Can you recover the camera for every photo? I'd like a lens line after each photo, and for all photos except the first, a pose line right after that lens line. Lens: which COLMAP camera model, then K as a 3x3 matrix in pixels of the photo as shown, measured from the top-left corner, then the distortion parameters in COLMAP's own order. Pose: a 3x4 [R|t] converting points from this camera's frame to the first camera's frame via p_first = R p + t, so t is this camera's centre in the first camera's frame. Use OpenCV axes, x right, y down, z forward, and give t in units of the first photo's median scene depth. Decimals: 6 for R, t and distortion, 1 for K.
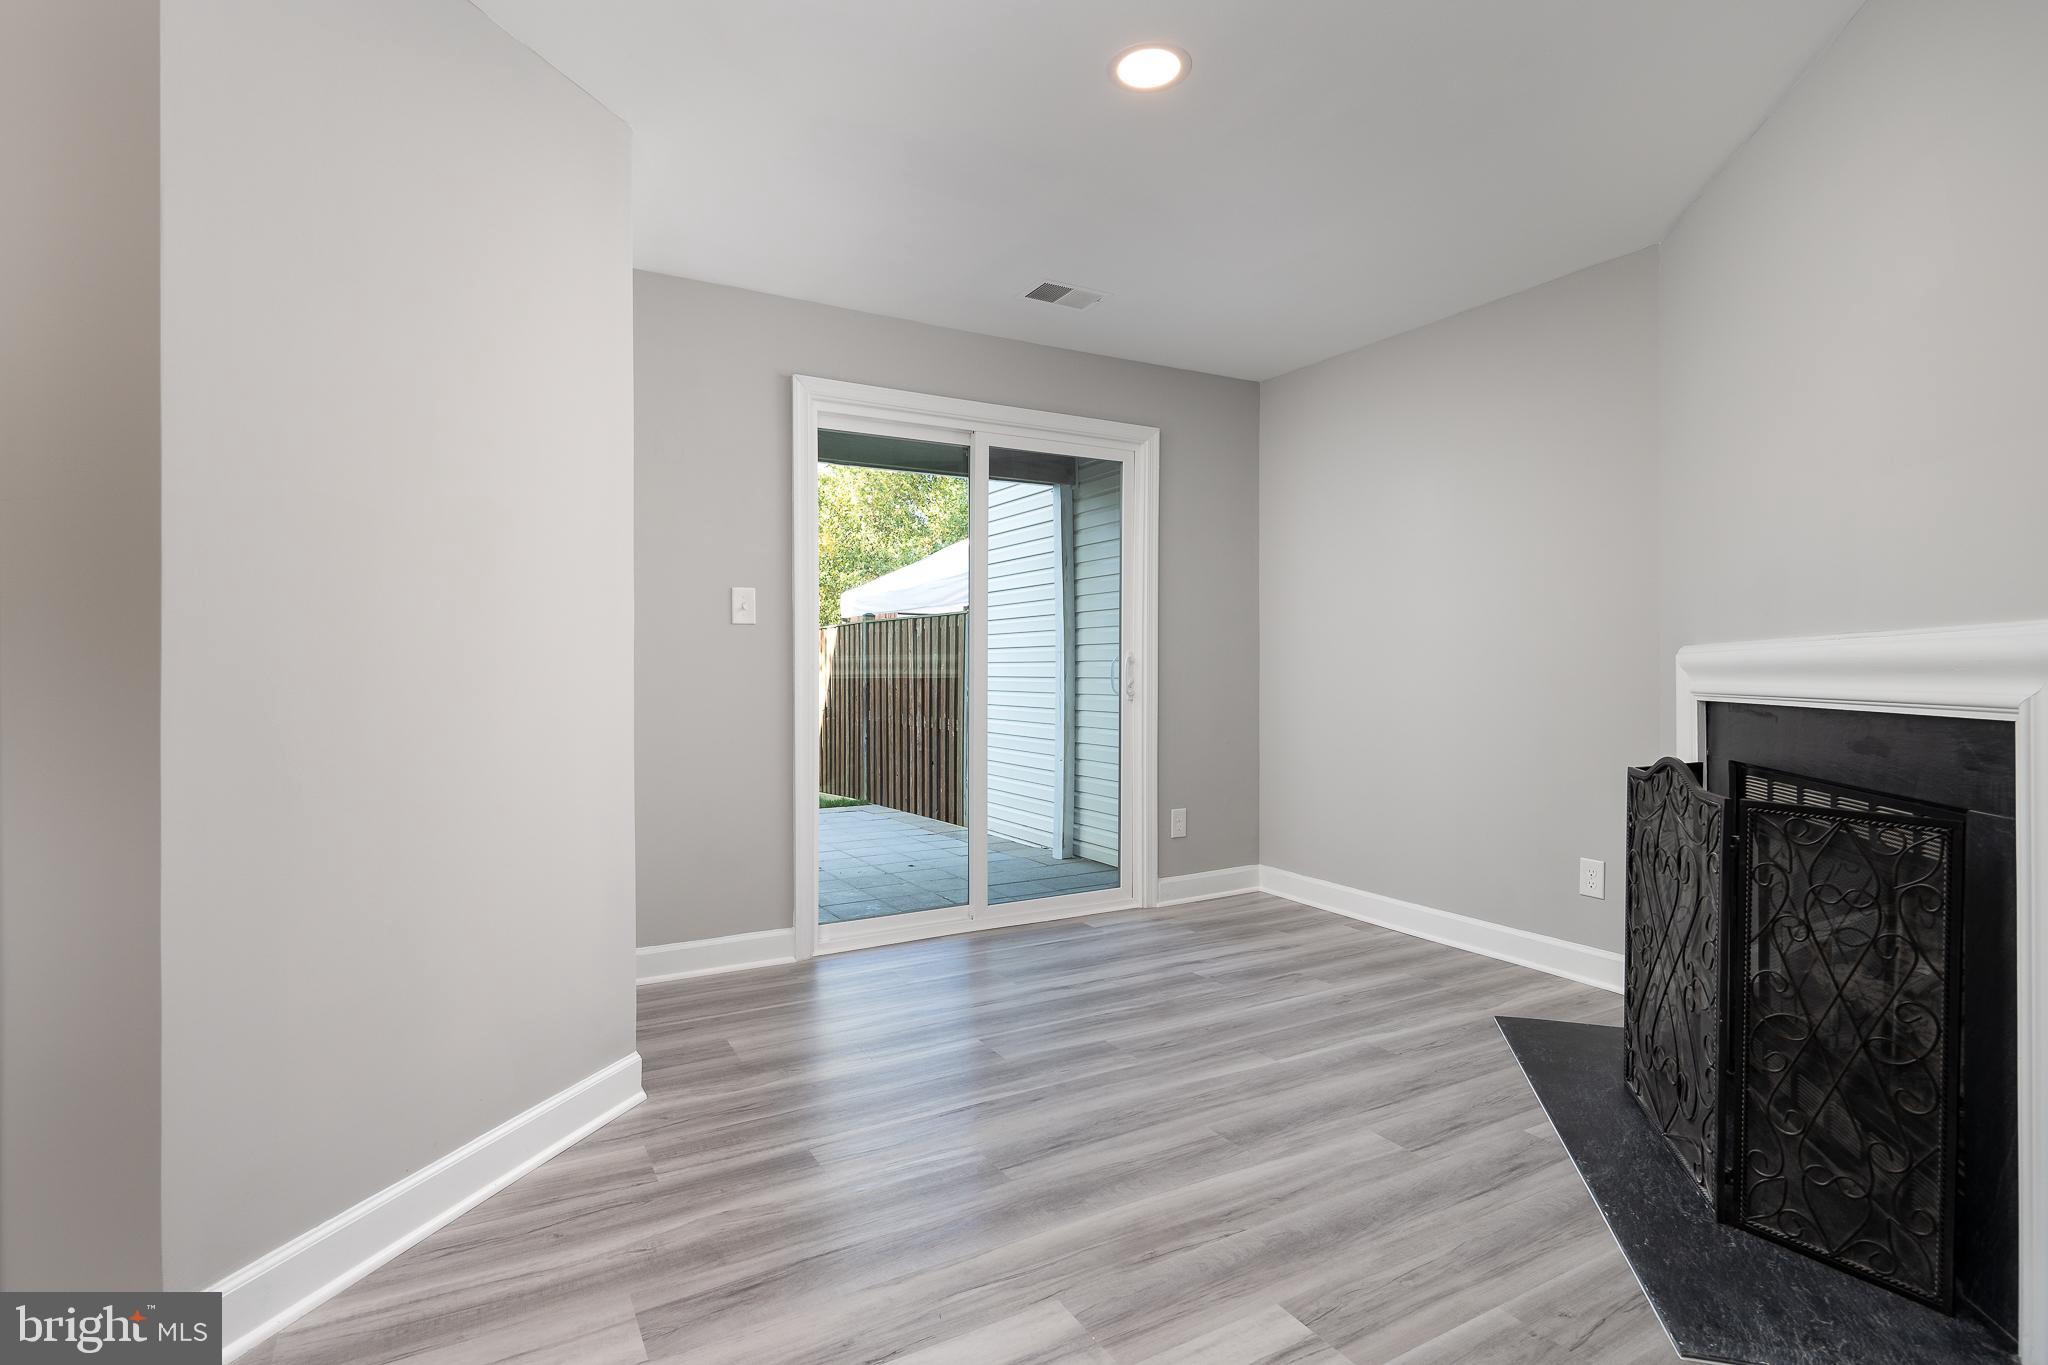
lens RADIAL K [[992.9, 0, 1022.5], [0, 992.9, 678.1], [0, 0, 1]] dist [0.011409, -0.005833]
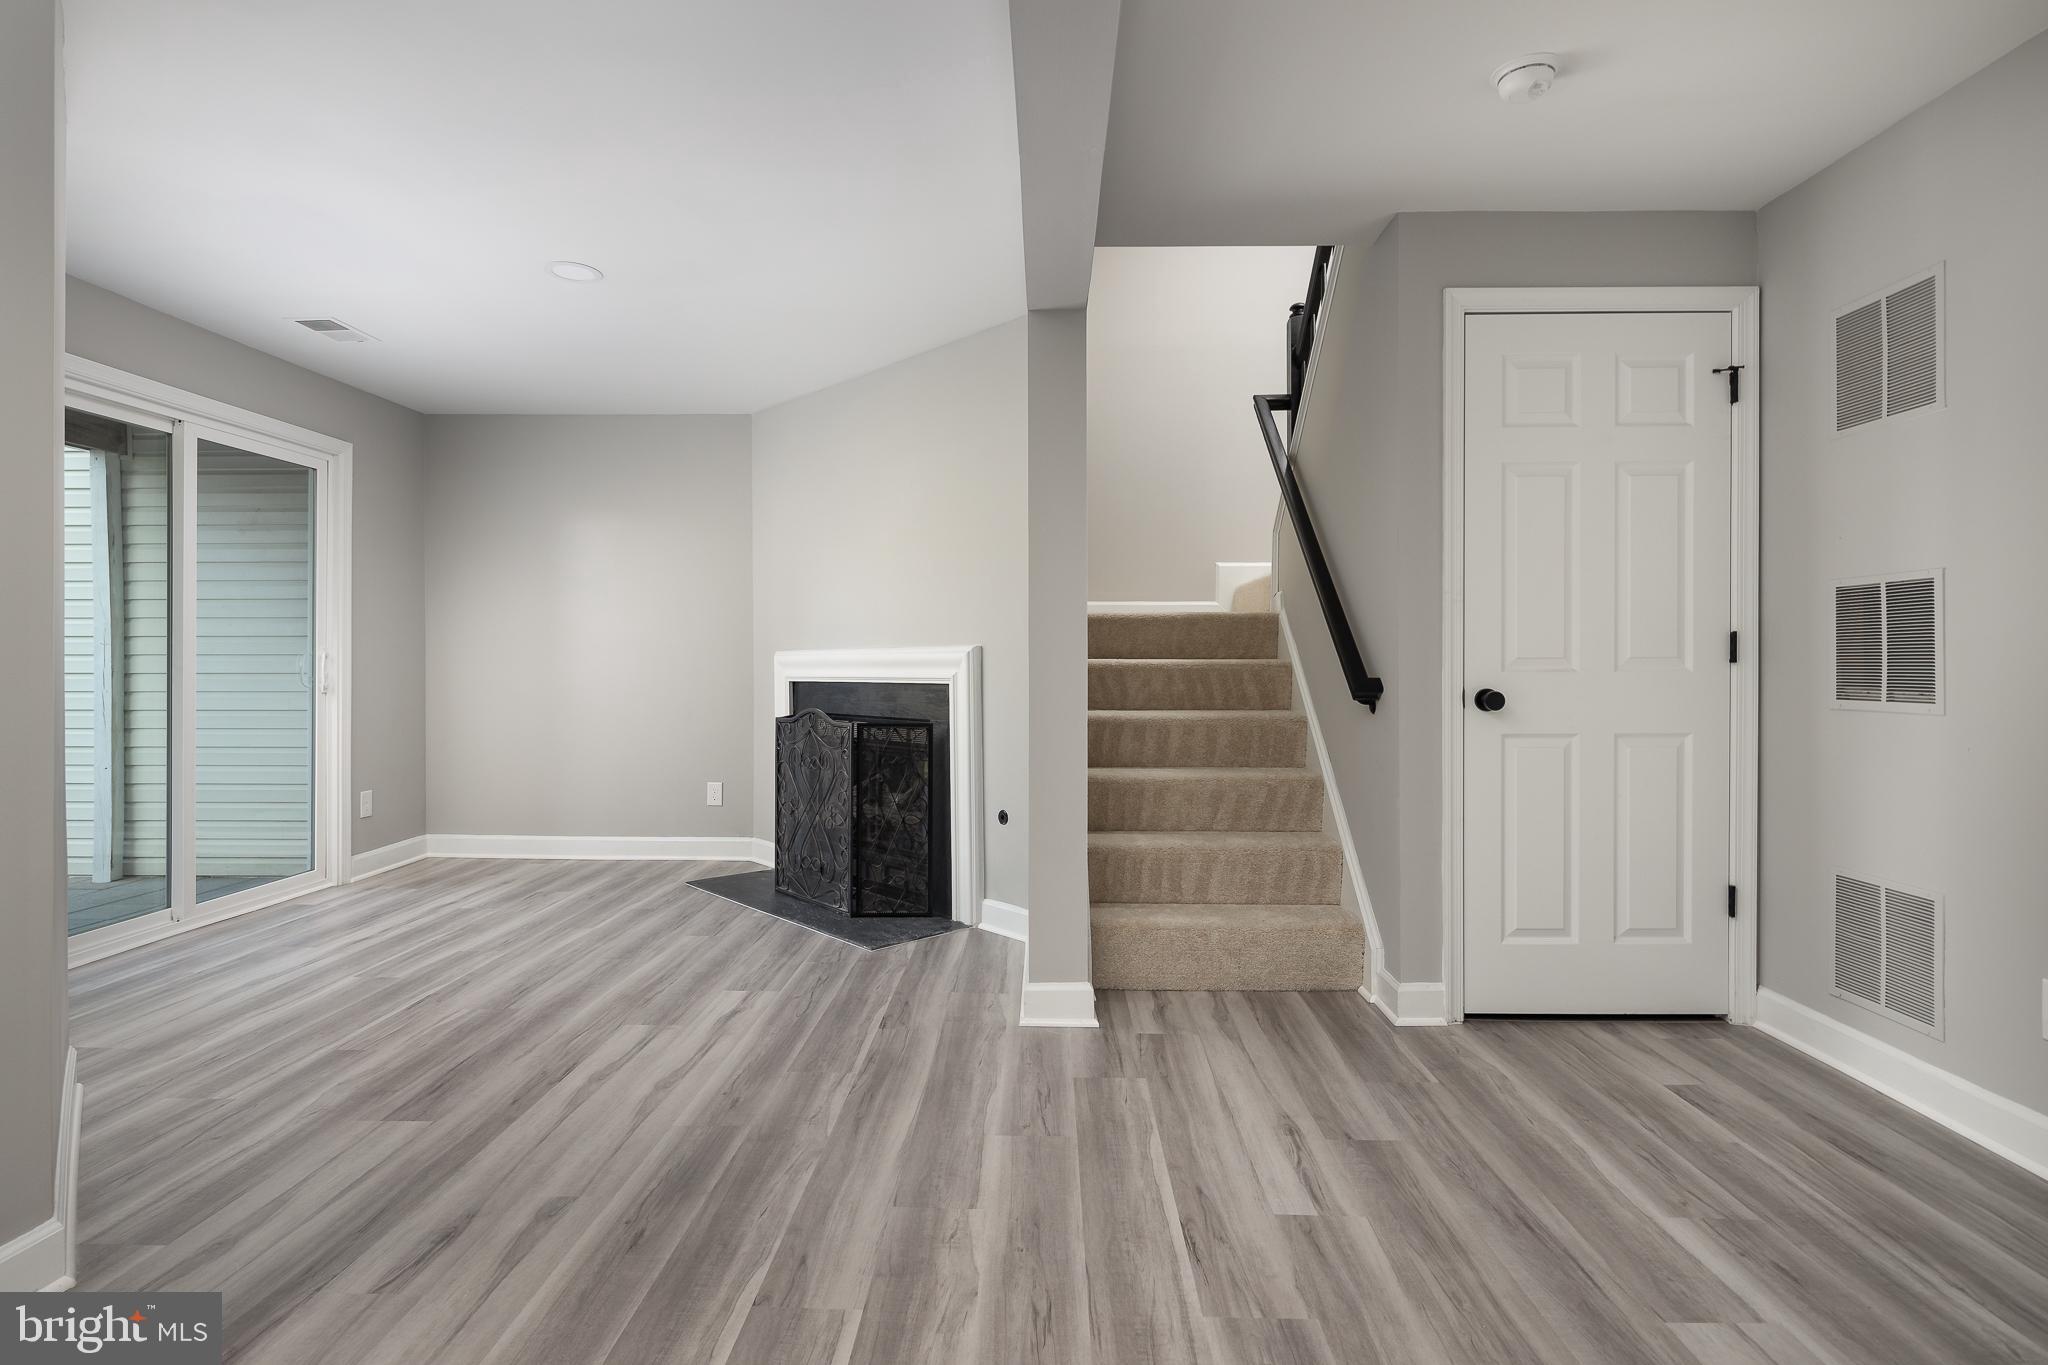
lens RADIAL K [[992.9, 0, 1006.4], [0, 992.9, 666.2], [0, 0, 1]] dist [0.011409, -0.005833]
pose [[0.525632, -0.002044, 0.850710, -0.476785], [0.007368, 0.999971, -0.002151, 0.000919], [-0.850680, 0.007399, 0.525632, -0.214253]]
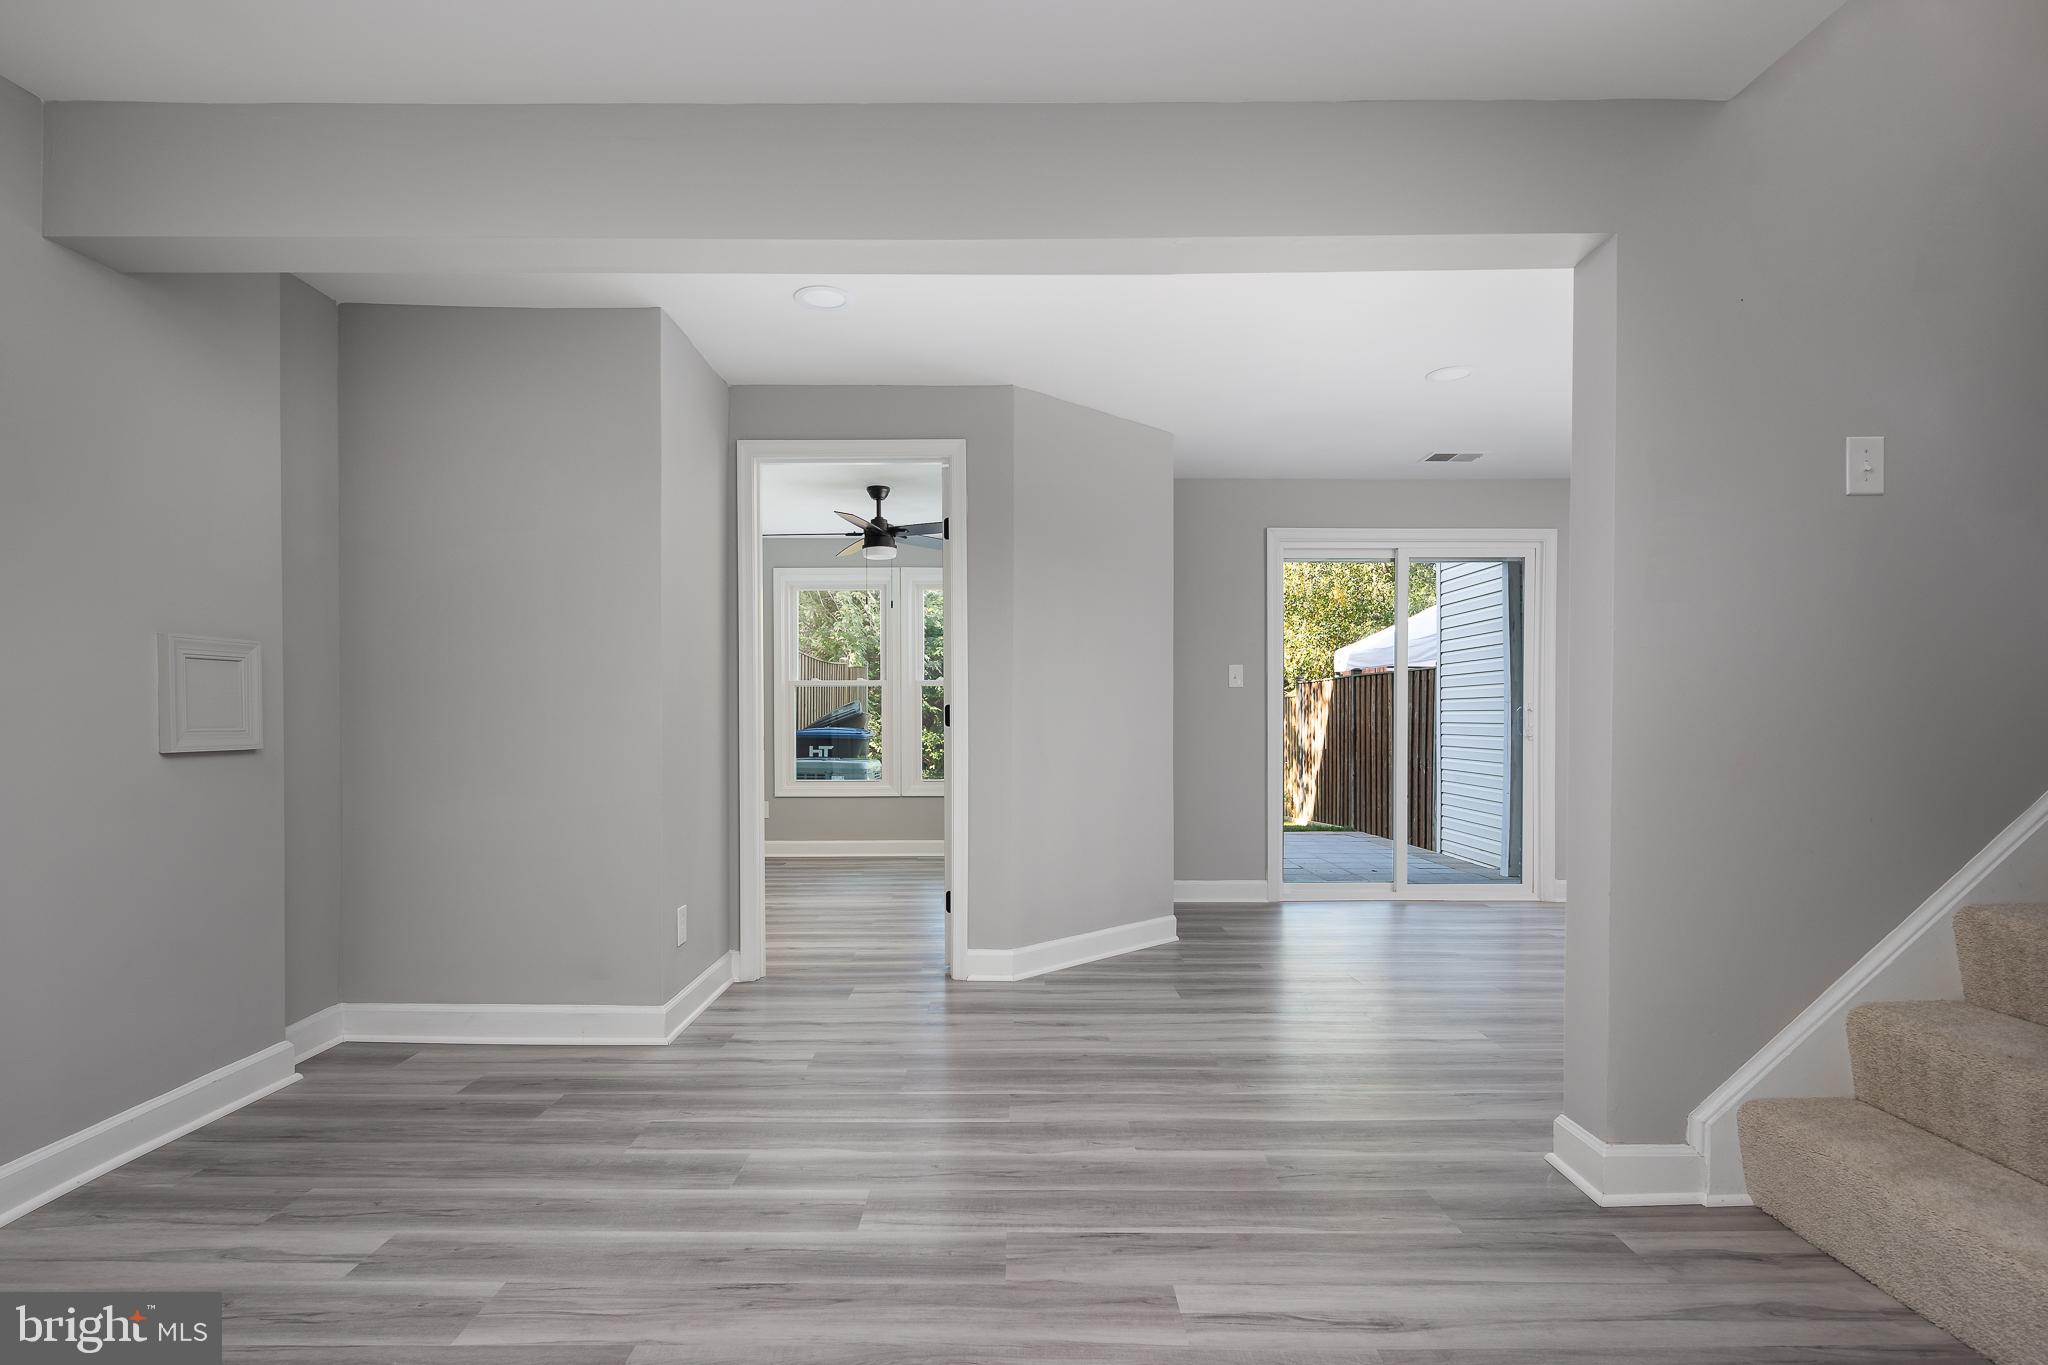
lens RADIAL K [[992.9, 0, 1027.2], [0, 992.9, 712.1], [0, 0, 1]] dist [0.011409, -0.005833]
pose [[0.873340, -0.001154, -0.487110, 0.190355], [-0.005546, 0.999909, -0.012312, 0.006353], [0.487079, 0.013454, 0.873254, -0.519898]]
